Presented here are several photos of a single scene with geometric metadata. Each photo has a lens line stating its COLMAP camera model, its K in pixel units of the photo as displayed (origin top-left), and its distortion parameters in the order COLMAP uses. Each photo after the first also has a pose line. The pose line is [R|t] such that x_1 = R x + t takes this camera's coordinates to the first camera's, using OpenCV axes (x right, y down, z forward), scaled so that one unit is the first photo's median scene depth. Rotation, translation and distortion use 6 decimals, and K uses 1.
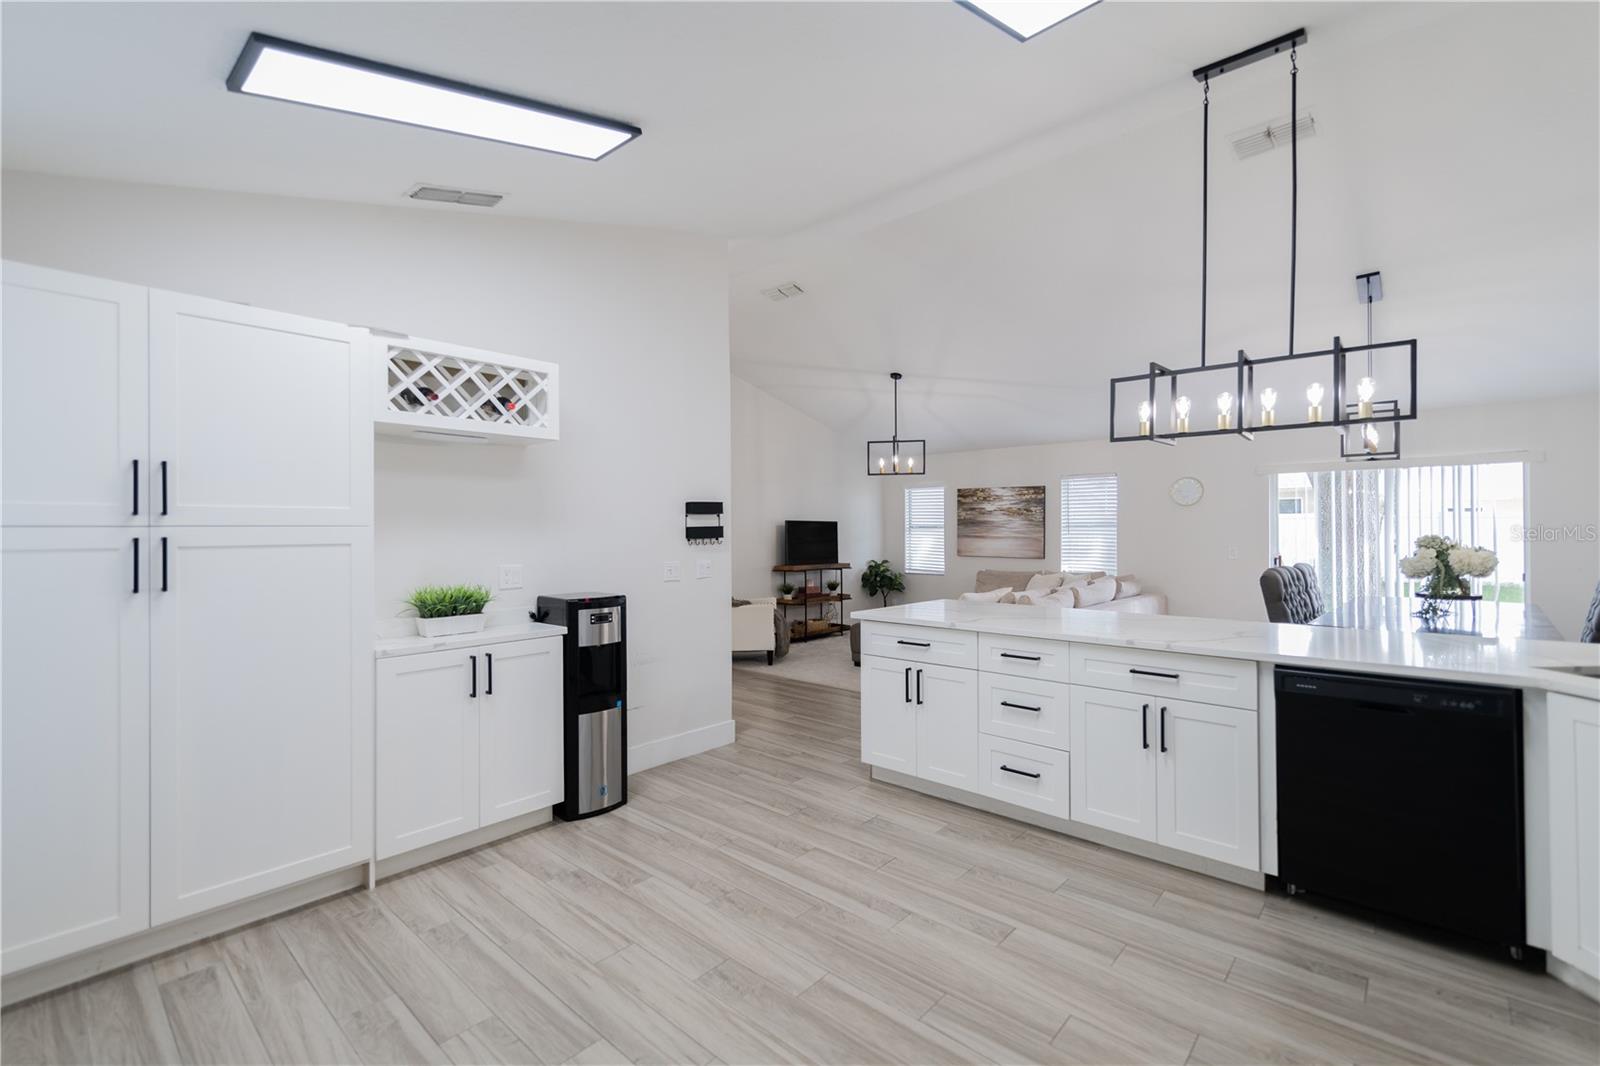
lens RADIAL K [[697.9, 0, 811.9], [0, 697.9, 529.6], [0, 0, 1]] dist [0.017271, -0.001580]
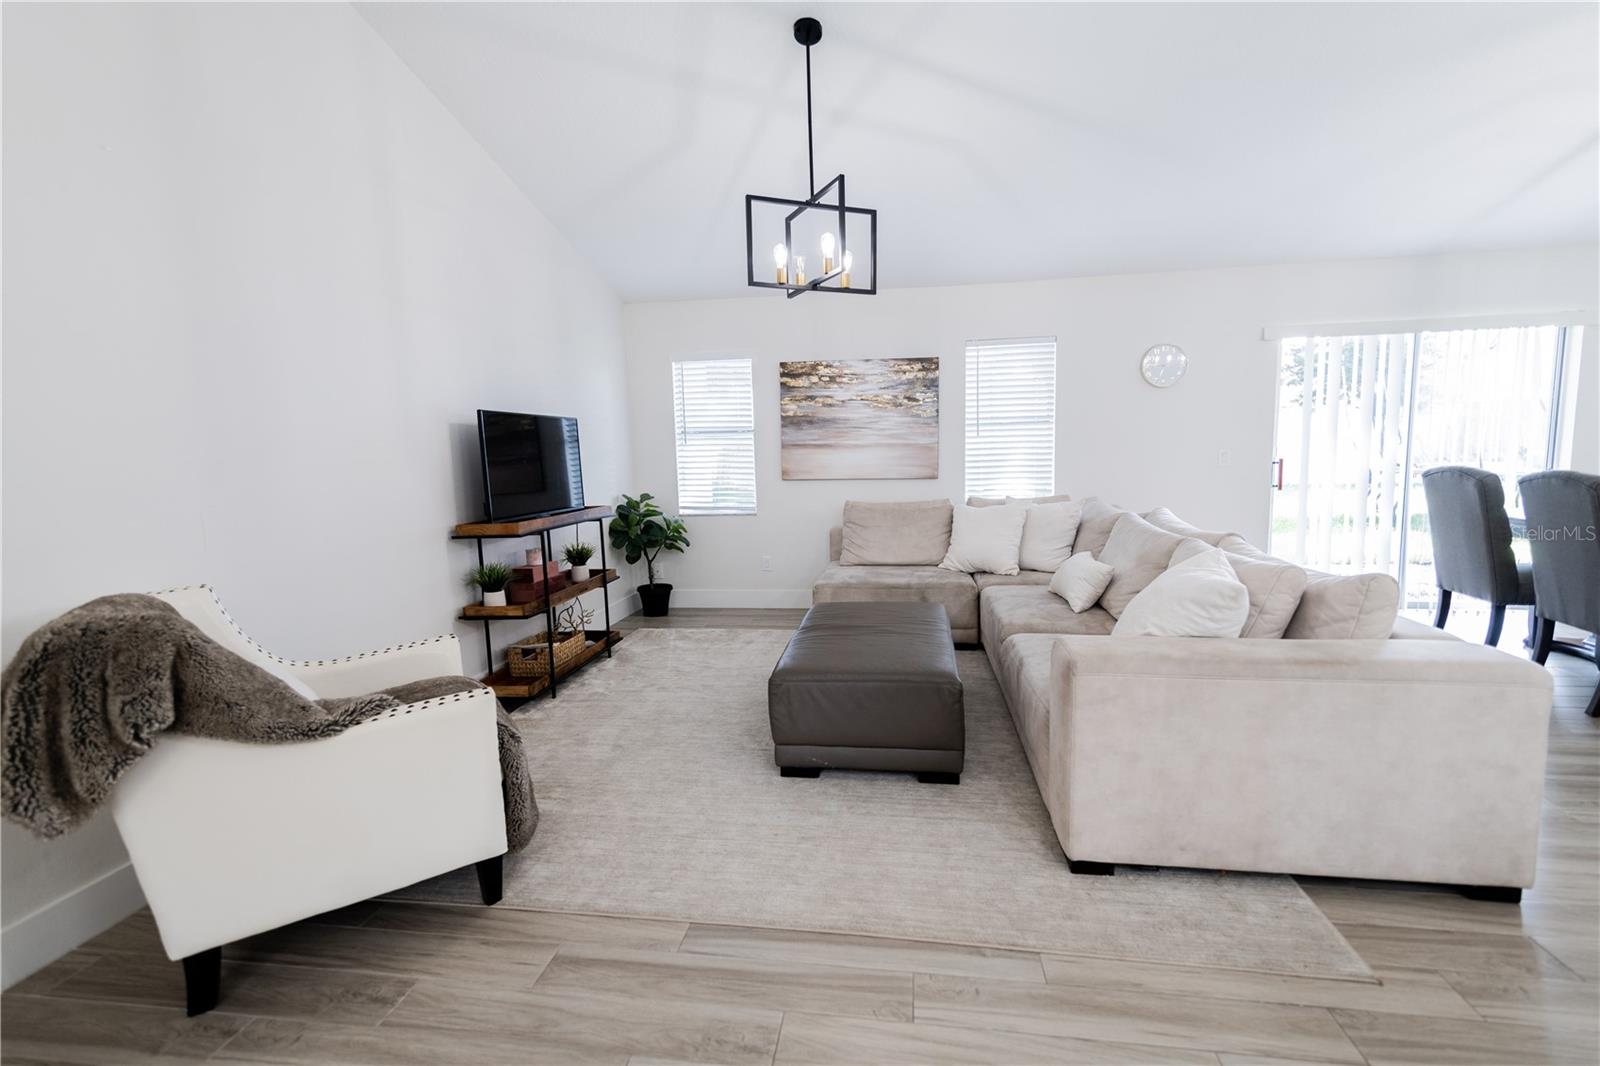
lens RADIAL K [[697.9, 0, 801.2], [0, 697.9, 532.4], [0, 0, 1]] dist [0.017271, -0.001580]
pose [[0.837274, -0.088065, 0.539645, -0.245011], [0.025368, 0.992138, 0.122548, 0.025308], [-0.546195, -0.088916, 0.832925, 1.289865]]
